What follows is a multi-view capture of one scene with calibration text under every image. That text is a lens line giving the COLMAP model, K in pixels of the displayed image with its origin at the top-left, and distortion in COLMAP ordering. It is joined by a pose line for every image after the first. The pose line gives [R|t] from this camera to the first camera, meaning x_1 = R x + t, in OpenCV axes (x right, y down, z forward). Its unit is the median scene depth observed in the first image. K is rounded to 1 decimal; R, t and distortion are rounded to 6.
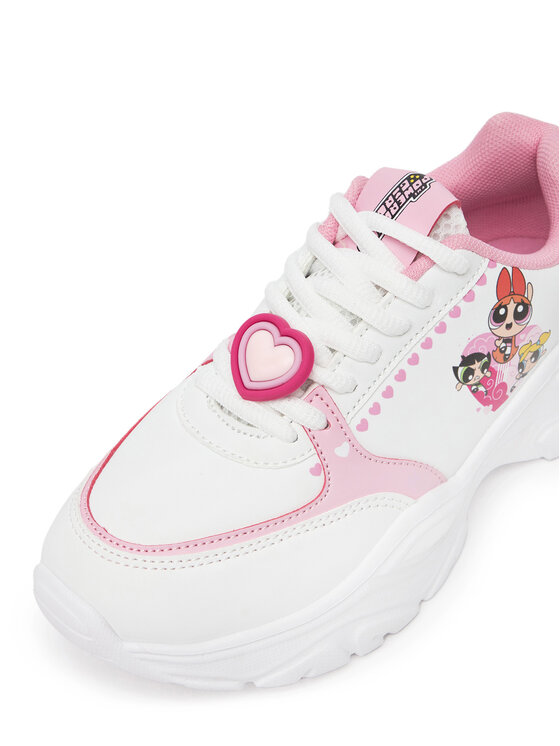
lens RADIAL K [[1442.3, 0, 280.0], [0, 1442.3, 373.0], [0, 0, 1]] dist [0.011918, 0.046072]
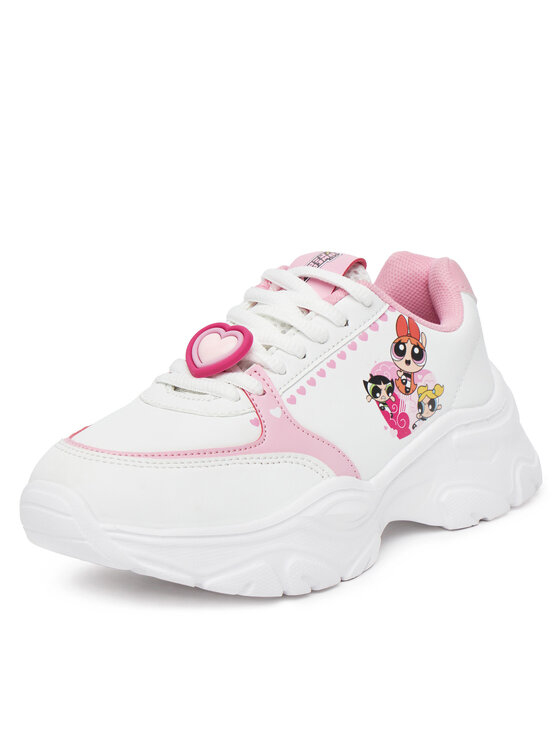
lens RADIAL K [[2192.3, 0, 280.0], [0, 2192.3, 373.0], [0, 0, 1]] dist [-0.040434, -0.175799]
pose [[0.997619, 0.026738, 0.063577, -0.070968], [0.007518, 0.874151, -0.485596, 0.900745], [-0.068560, 0.484918, 0.871868, -0.635887]]
